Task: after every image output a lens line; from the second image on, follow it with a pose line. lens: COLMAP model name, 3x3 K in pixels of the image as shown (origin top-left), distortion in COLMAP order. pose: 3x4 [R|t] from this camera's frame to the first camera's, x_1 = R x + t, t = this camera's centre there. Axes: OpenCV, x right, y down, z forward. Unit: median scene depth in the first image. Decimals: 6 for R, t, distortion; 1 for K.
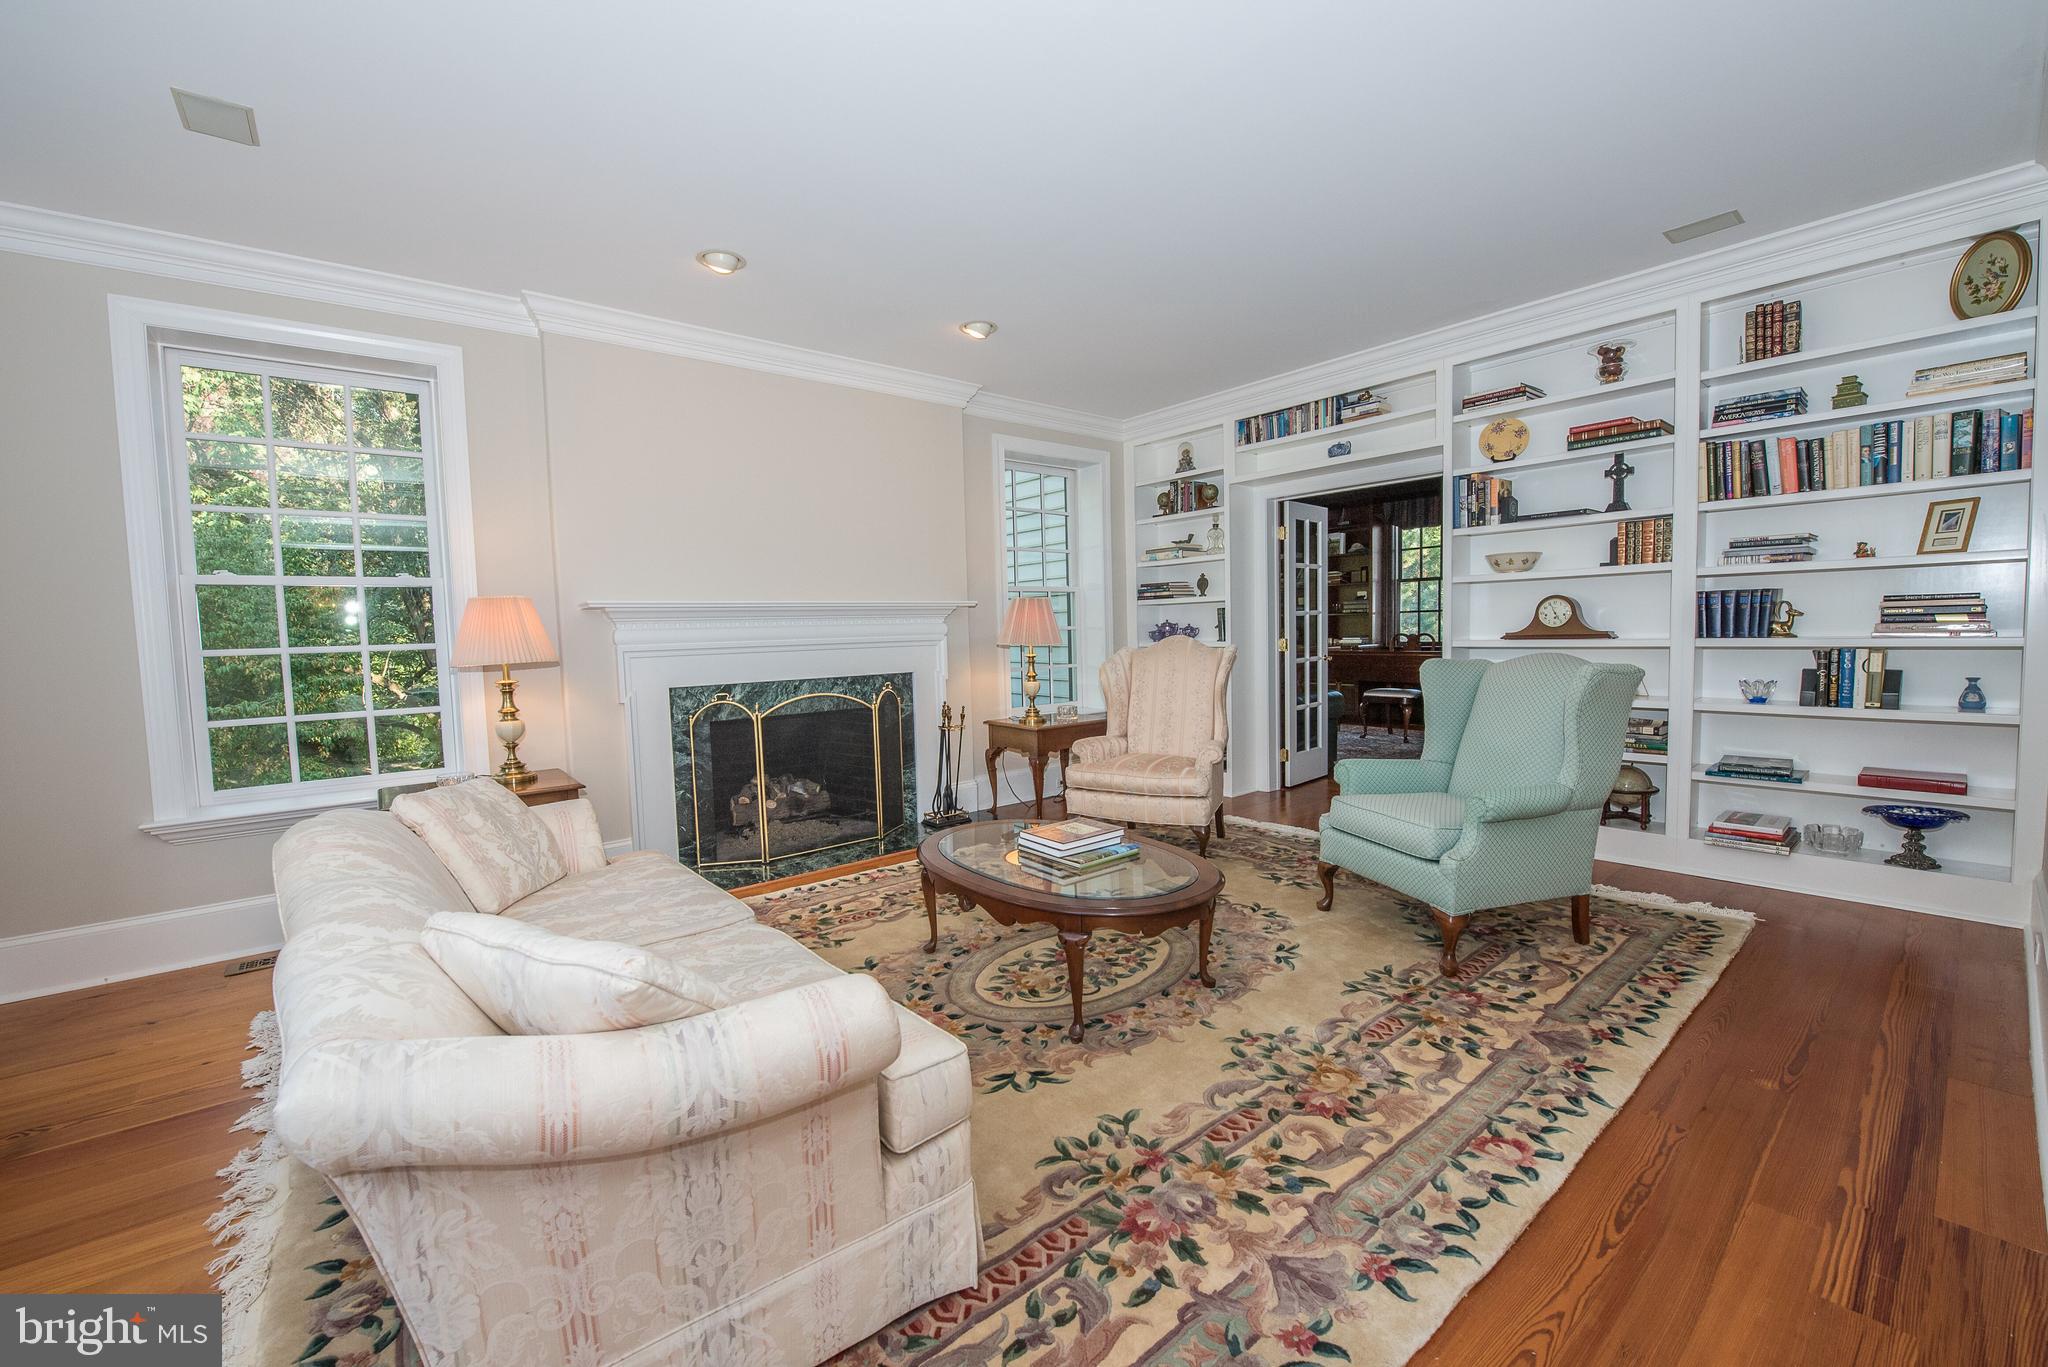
lens RADIAL K [[815.4, 0, 1024.0], [0, 815.4, 683.5], [0, 0, 1]] dist [-0.020586, -0.000680]
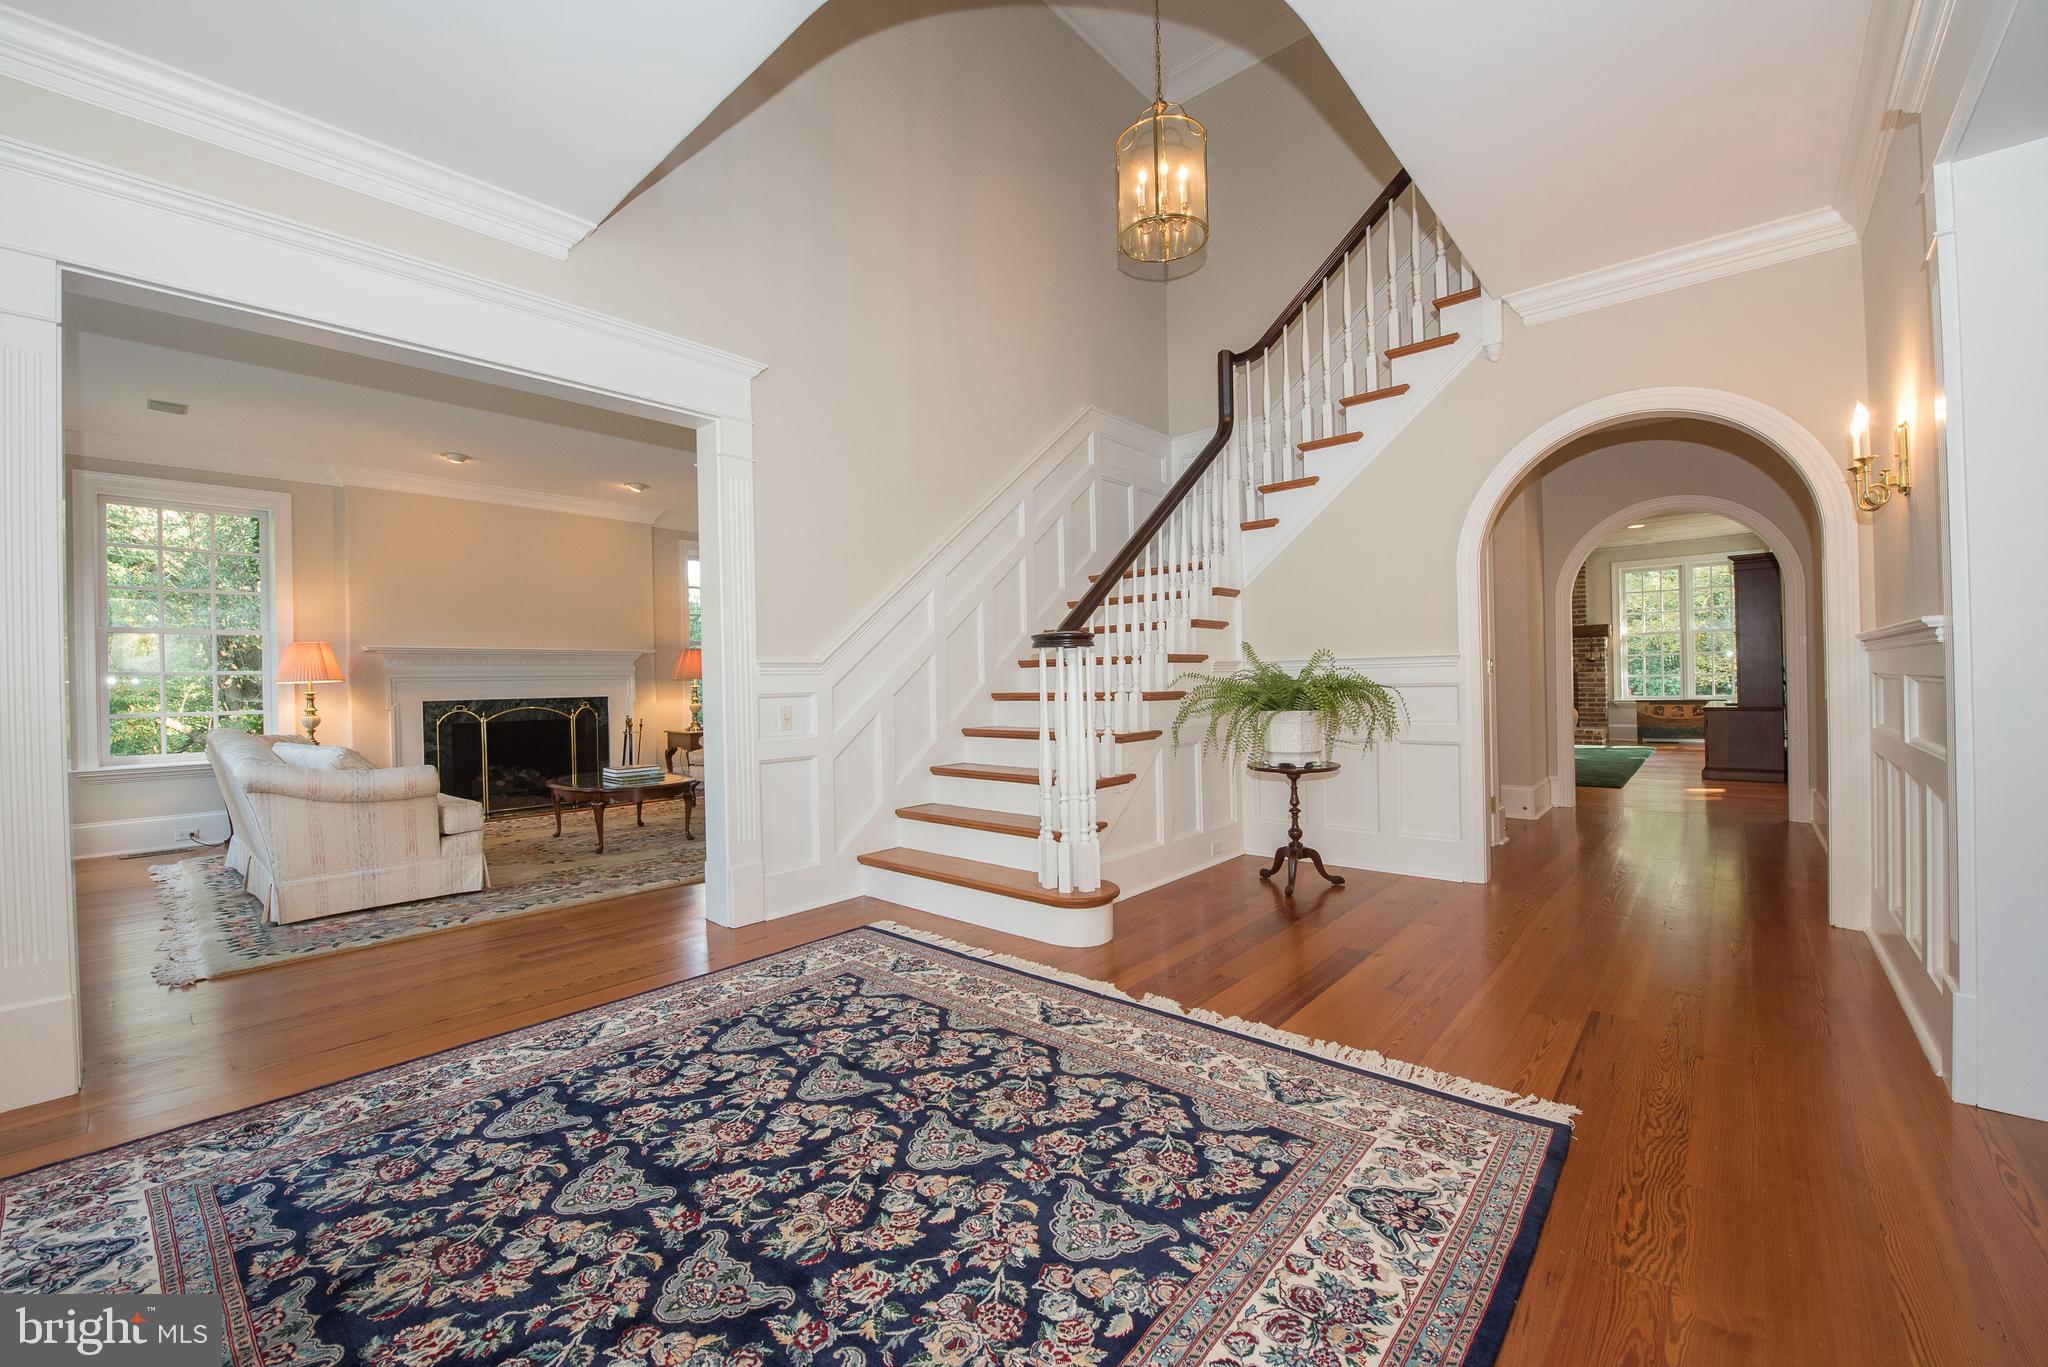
lens RADIAL K [[815.4, 0, 1024.0], [0, 815.4, 683.5], [0, 0, 1]] dist [-0.020586, -0.000680]
pose [[0.988362, 0.005294, 0.152027, 0.462317], [0.005158, 0.997653, -0.068274, 0.079589], [-0.152032, 0.068264, 0.986015, -0.702481]]
